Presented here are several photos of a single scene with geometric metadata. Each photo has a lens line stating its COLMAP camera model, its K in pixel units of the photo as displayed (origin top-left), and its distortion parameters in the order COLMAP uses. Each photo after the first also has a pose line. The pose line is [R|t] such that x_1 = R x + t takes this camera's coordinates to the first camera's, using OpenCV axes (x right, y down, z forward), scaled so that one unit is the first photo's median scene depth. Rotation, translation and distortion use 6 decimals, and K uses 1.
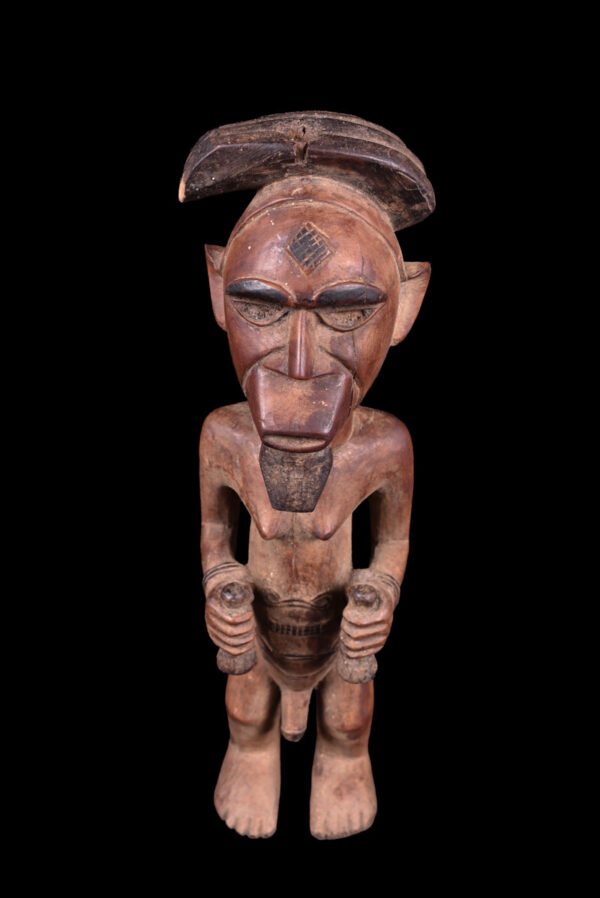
lens RADIAL K [[833.6, 0, 302.9], [0, 833.6, 449.4], [0, 0, 1]] dist [-0.083866, 0.000000]
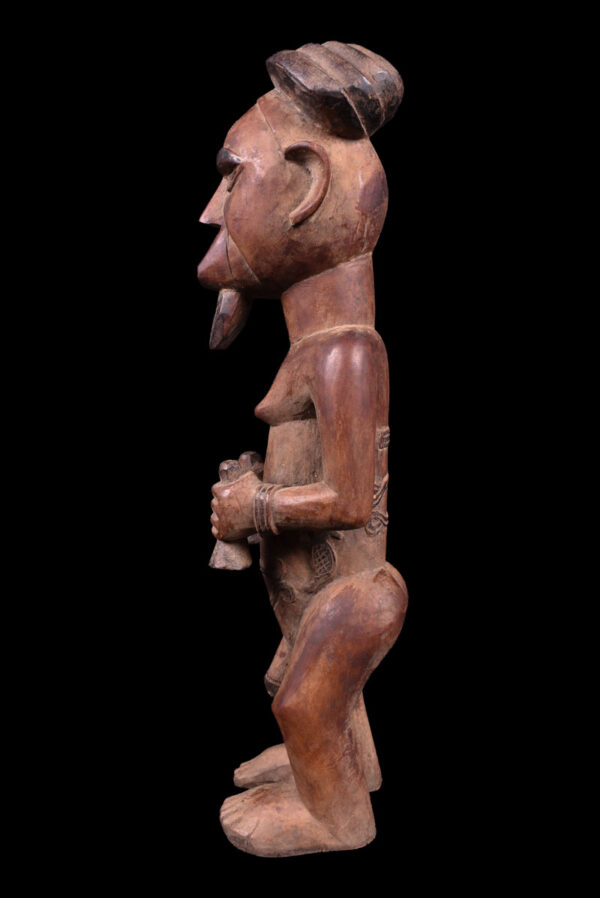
lens RADIAL K [[833.6, 0, 299.3], [0, 833.6, 448.9], [0, 0, 1]] dist [-0.083866, 0.000000]
pose [[-0.067327, 0.079861, -0.994530, 1.059463], [-0.527920, 0.842973, 0.103430, 0.002683], [0.846621, 0.531996, -0.014594, 1.043032]]
